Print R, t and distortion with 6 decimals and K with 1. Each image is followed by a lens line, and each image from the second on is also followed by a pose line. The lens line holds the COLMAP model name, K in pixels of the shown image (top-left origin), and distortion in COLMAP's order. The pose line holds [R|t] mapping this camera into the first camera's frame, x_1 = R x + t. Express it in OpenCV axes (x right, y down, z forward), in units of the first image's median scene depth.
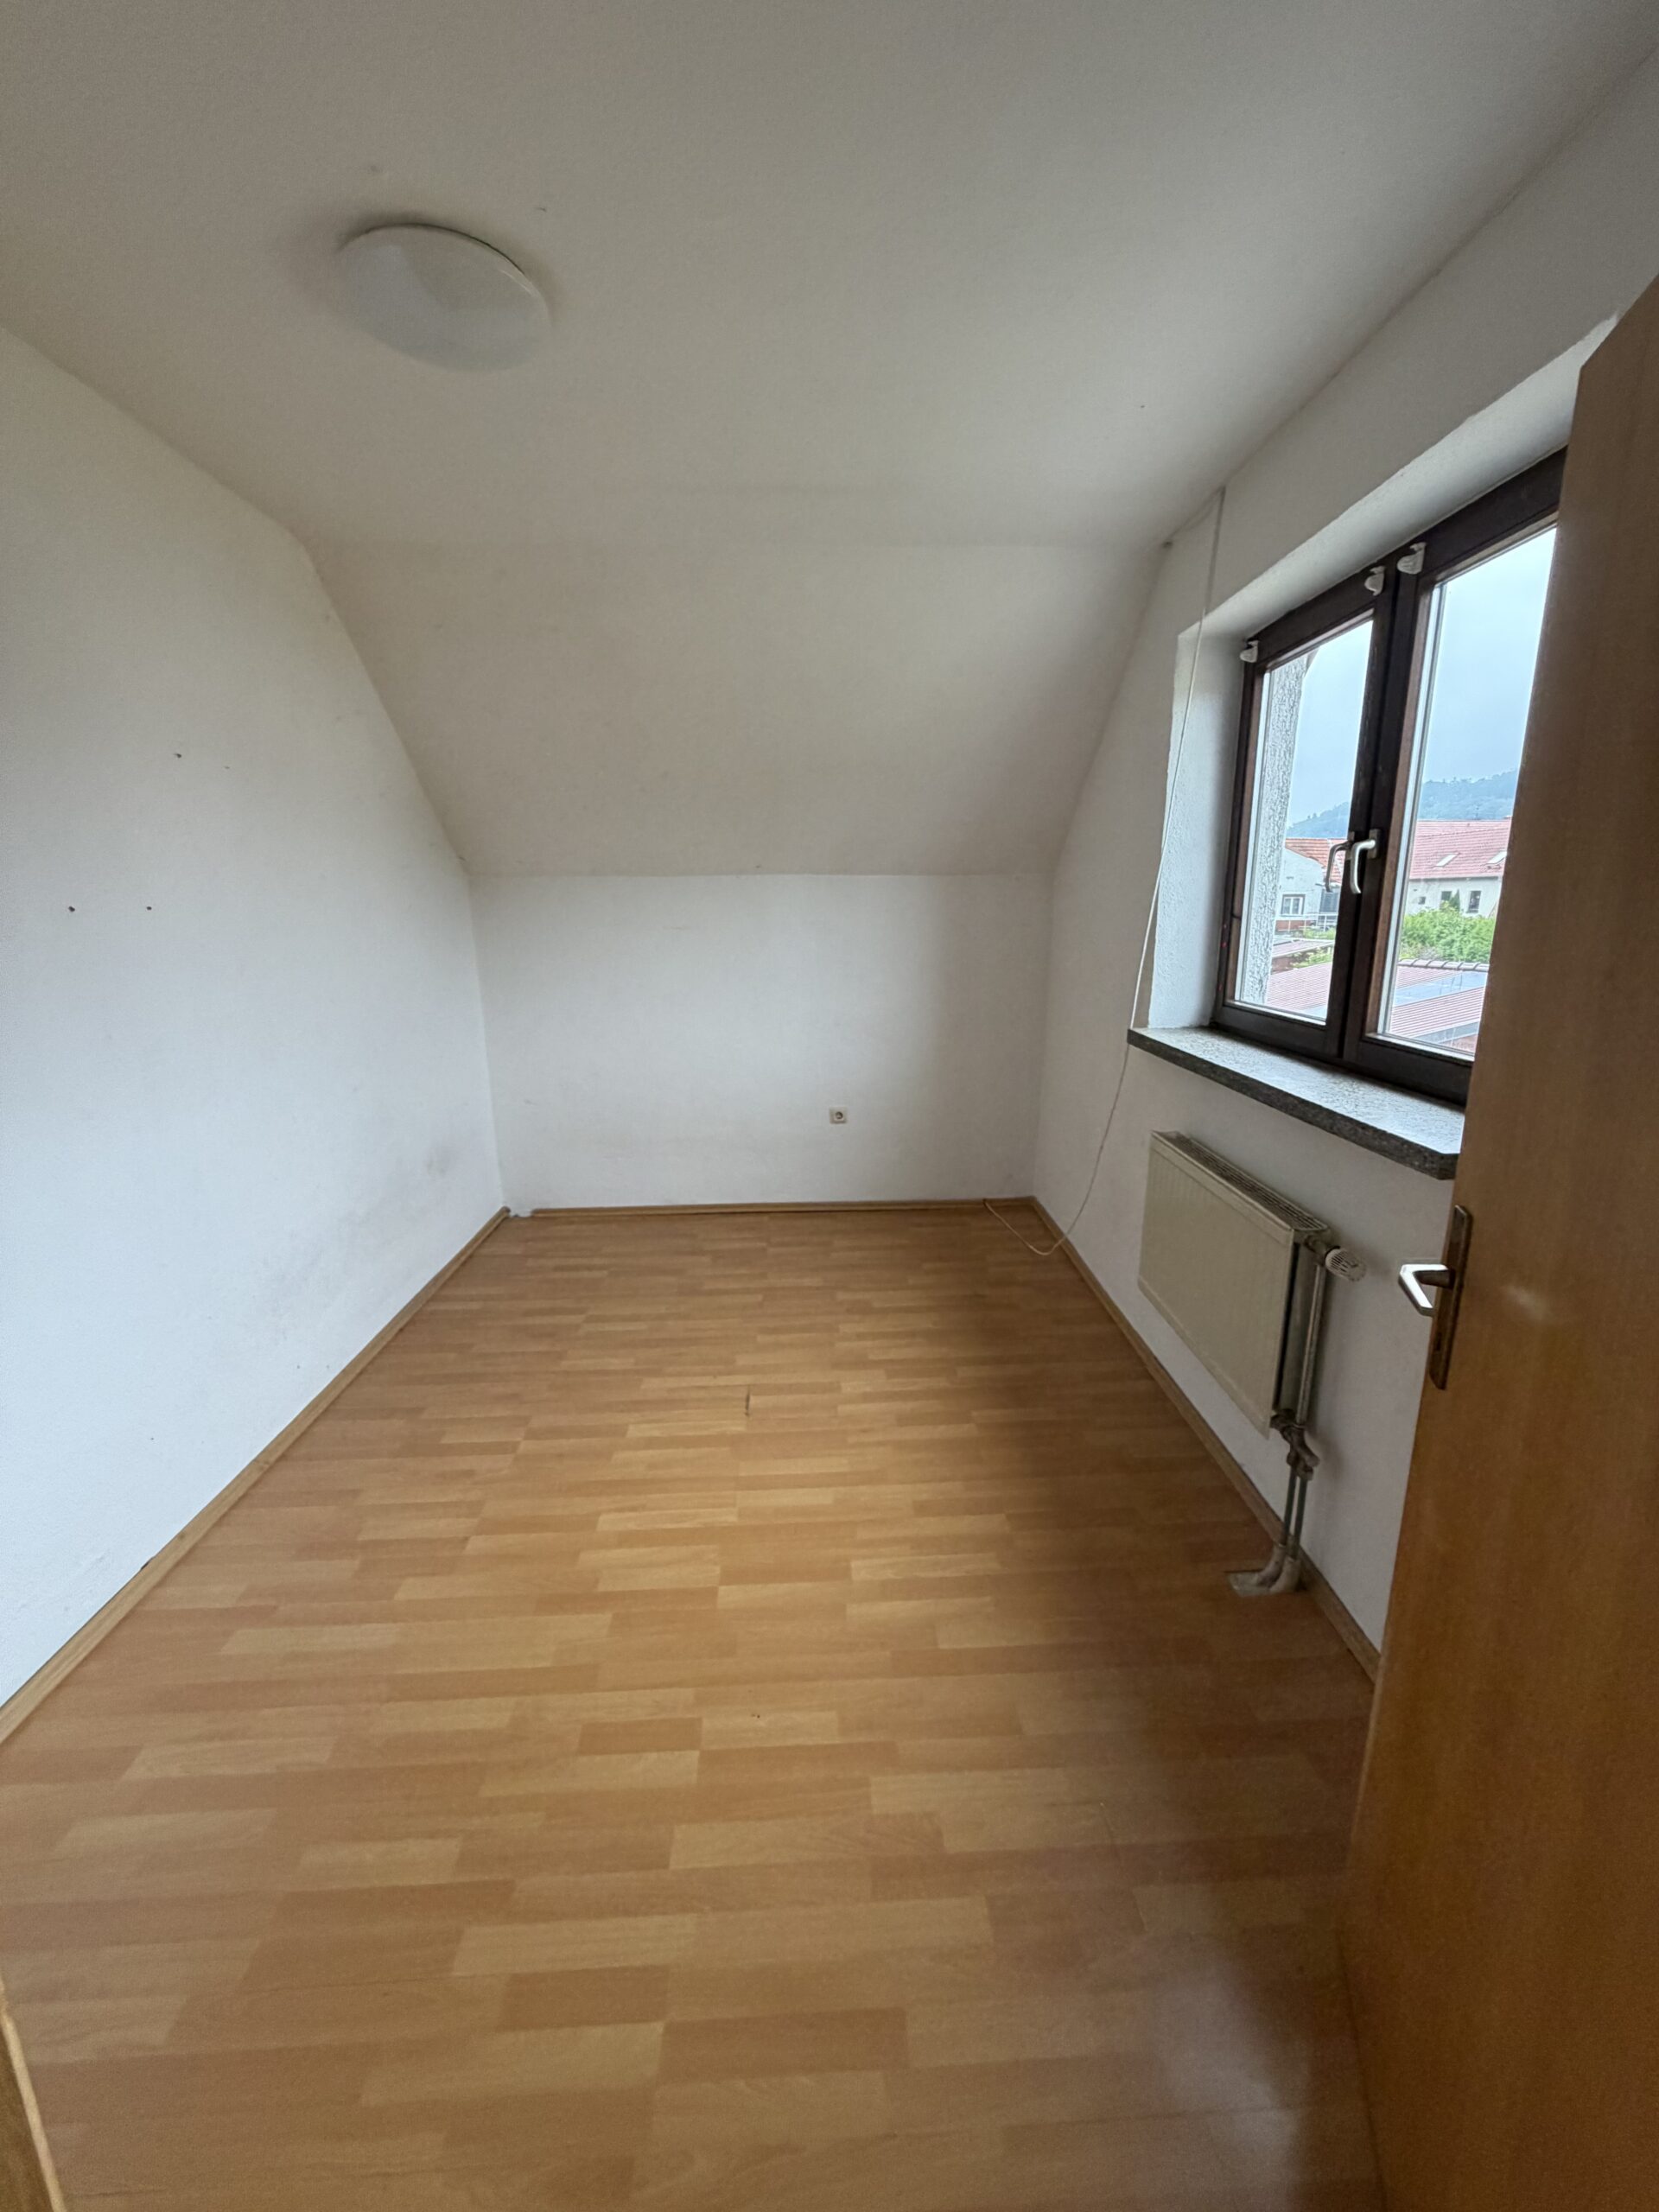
lens RADIAL K [[881.3, 0, 837.3], [0, 881.3, 1100.4], [0, 0, 1]] dist [-0.002432, 0.000988]
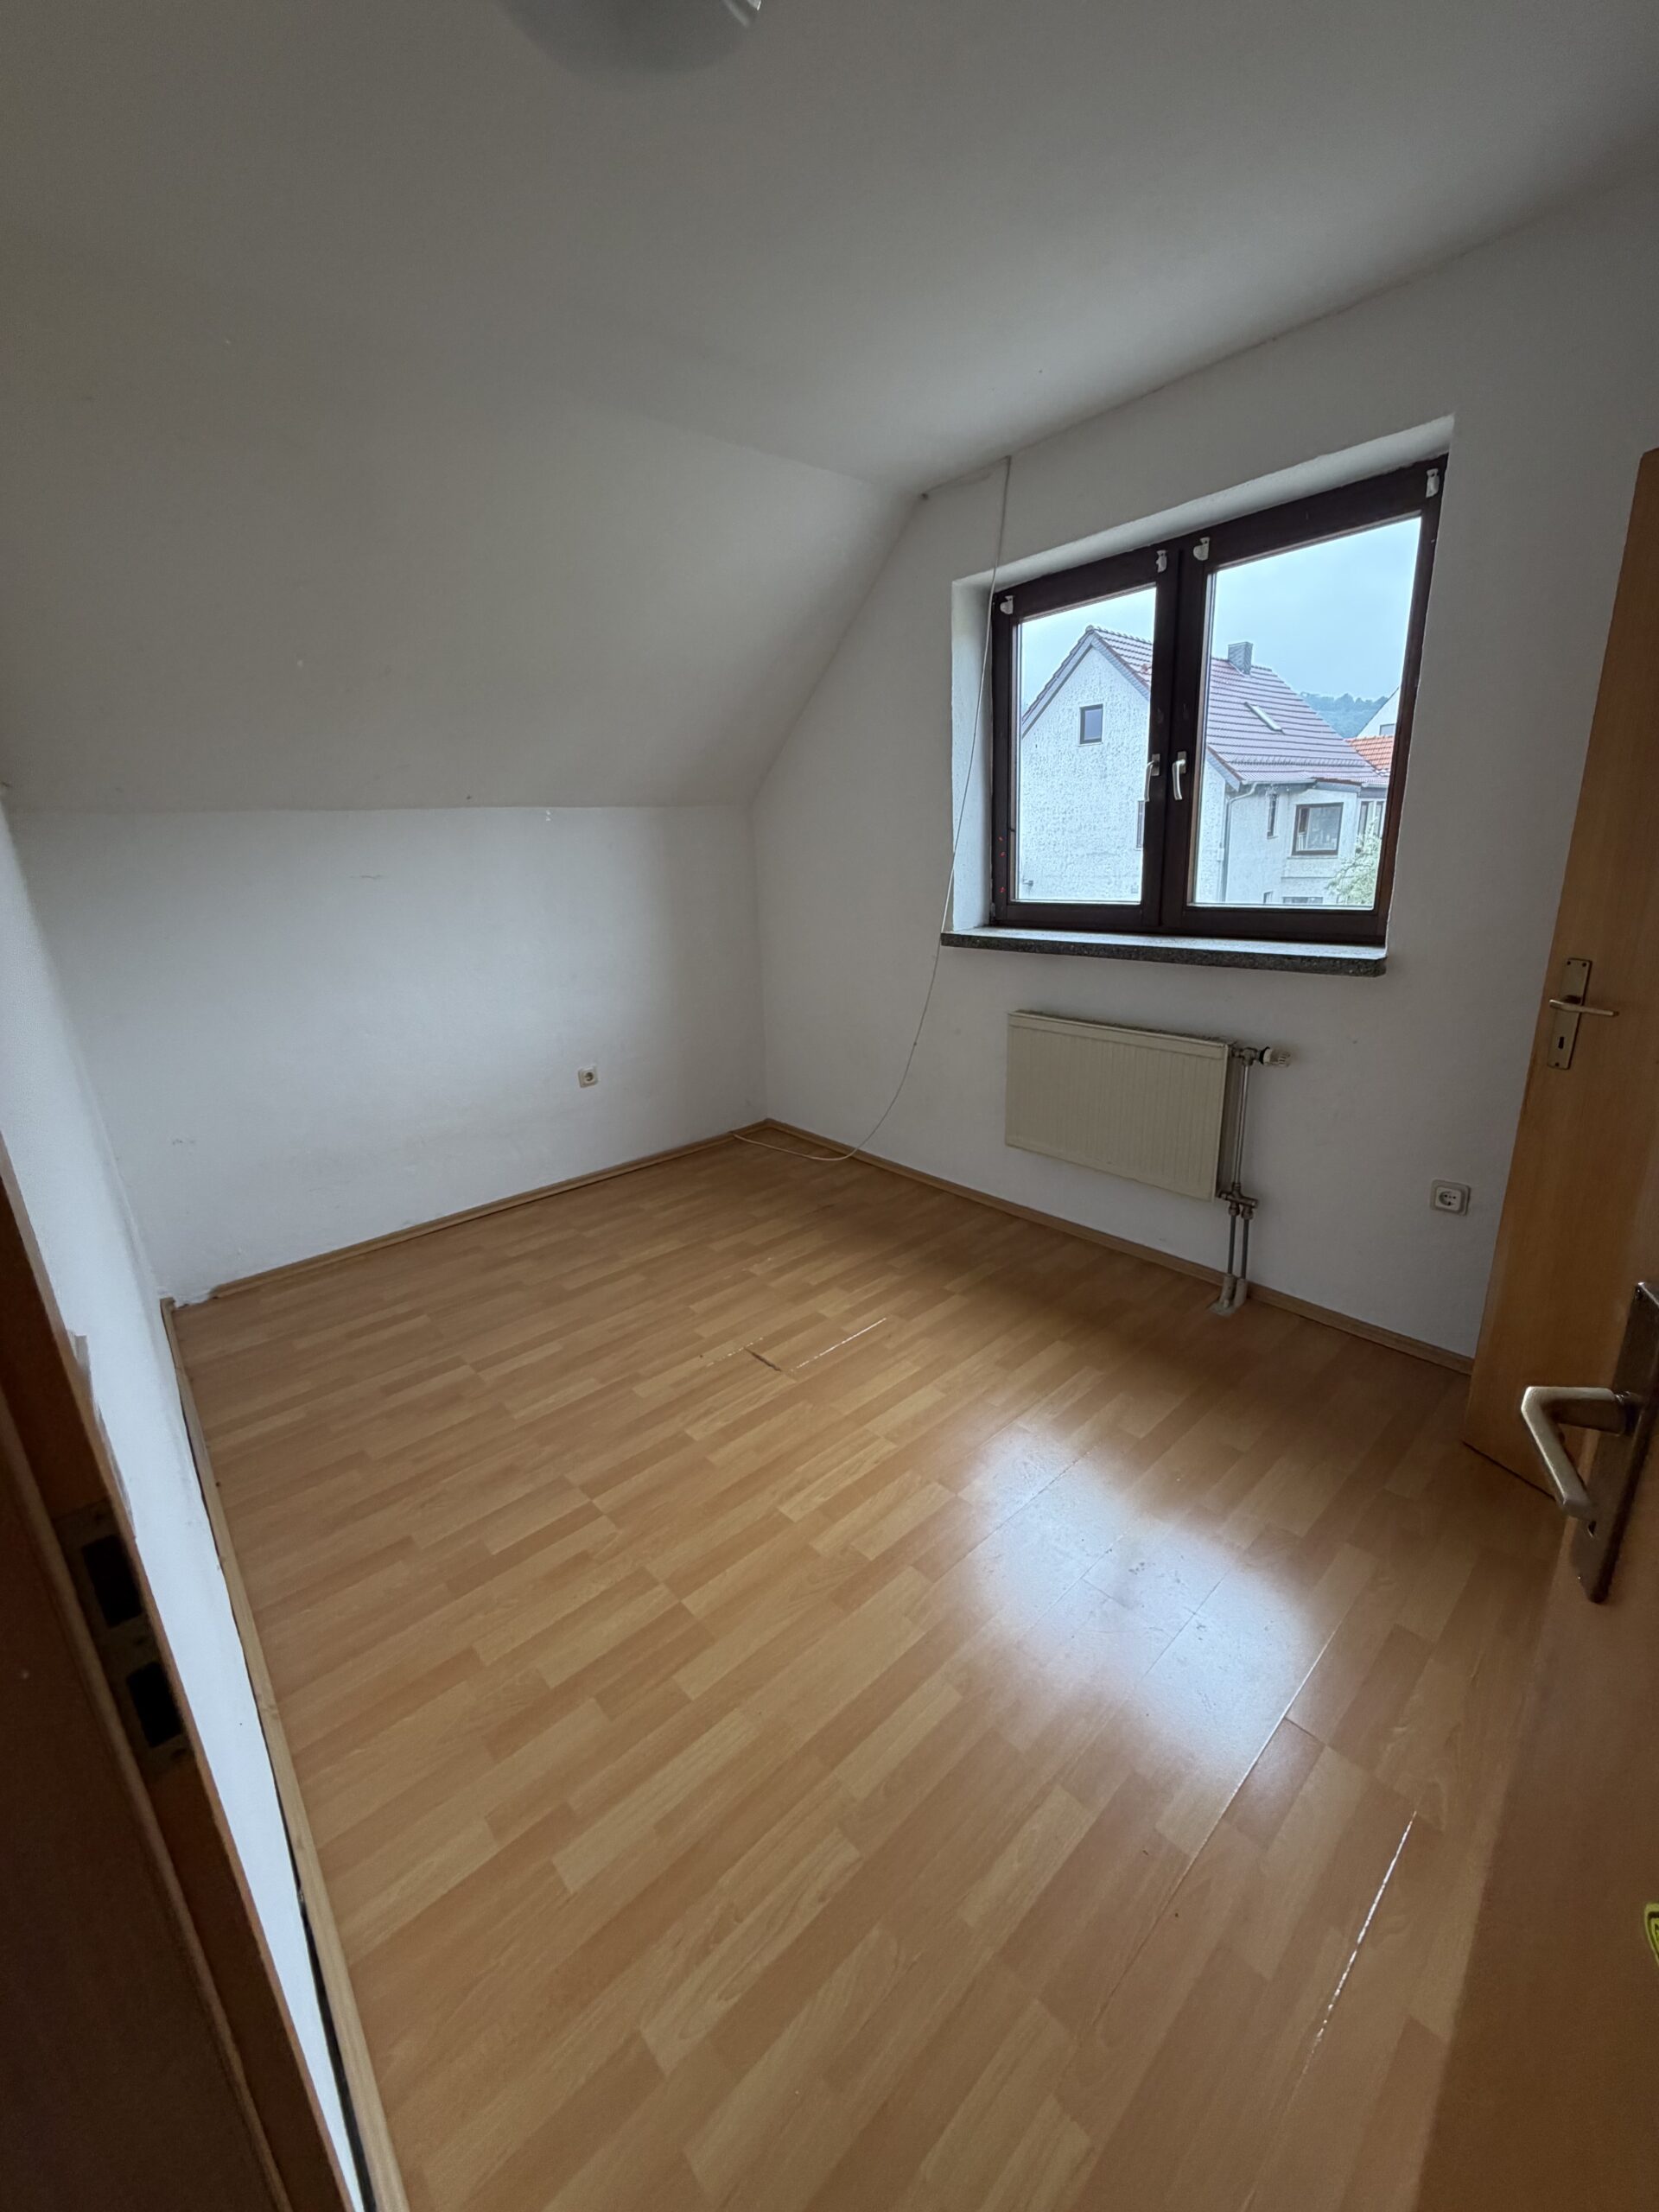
lens RADIAL K [[881.3, 0, 829.6], [0, 881.3, 1098.7], [0, 0, 1]] dist [-0.002432, 0.000988]
pose [[0.774458, -0.207815, 0.597518, -0.509260], [0.180377, 0.977837, 0.106297, -0.017972], [-0.606366, 0.025456, 0.794778, 0.183518]]
